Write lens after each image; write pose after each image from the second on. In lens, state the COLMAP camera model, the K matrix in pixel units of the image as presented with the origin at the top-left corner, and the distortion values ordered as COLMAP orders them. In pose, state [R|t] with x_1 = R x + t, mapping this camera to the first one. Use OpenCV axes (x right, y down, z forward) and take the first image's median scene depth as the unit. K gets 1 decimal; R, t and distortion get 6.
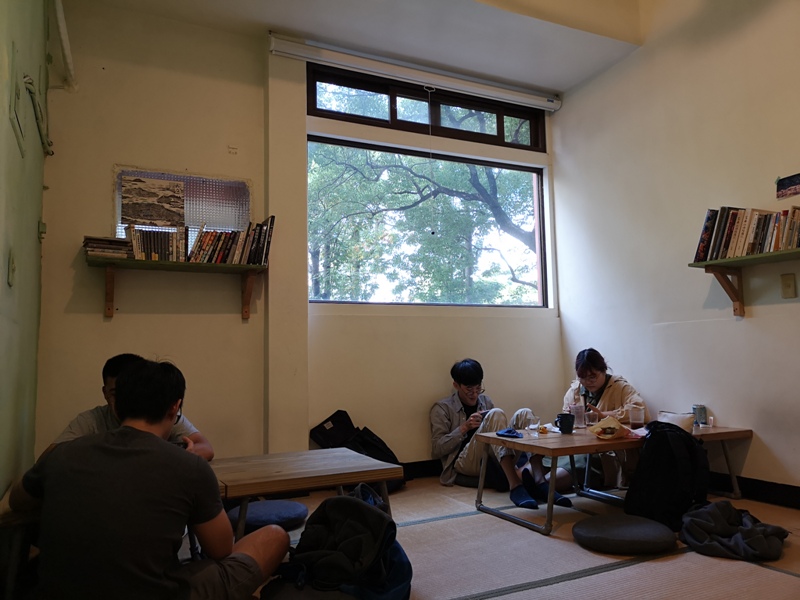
lens RADIAL K [[624.0, 0, 403.0], [0, 624.0, 300.7], [0, 0, 1]] dist [0.055579, -0.064480]
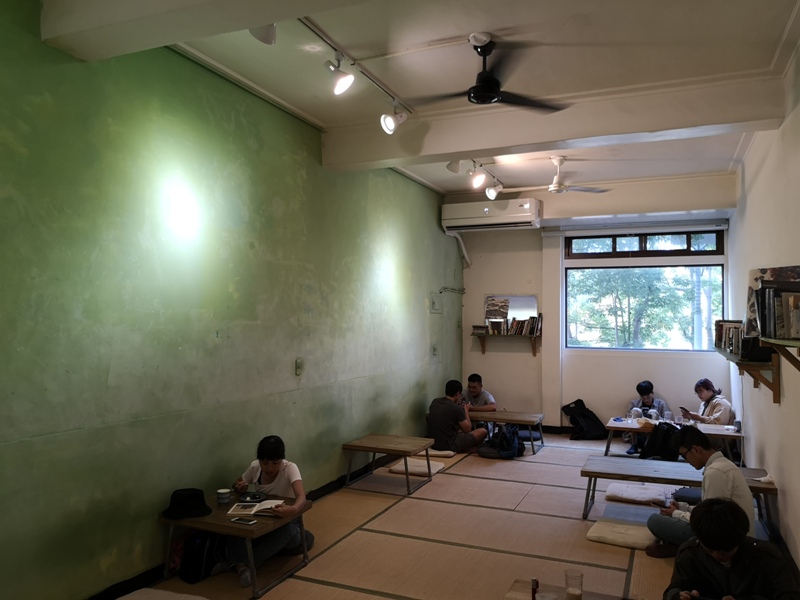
lens RADIAL K [[624.0, 0, 399.3], [0, 624.0, 298.9], [0, 0, 1]] dist [0.055579, -0.064480]
pose [[0.667661, -0.004404, -0.744452, 1.219811], [0.046336, 0.998289, 0.035651, -0.305740], [0.743022, -0.058298, 0.666723, -0.974518]]
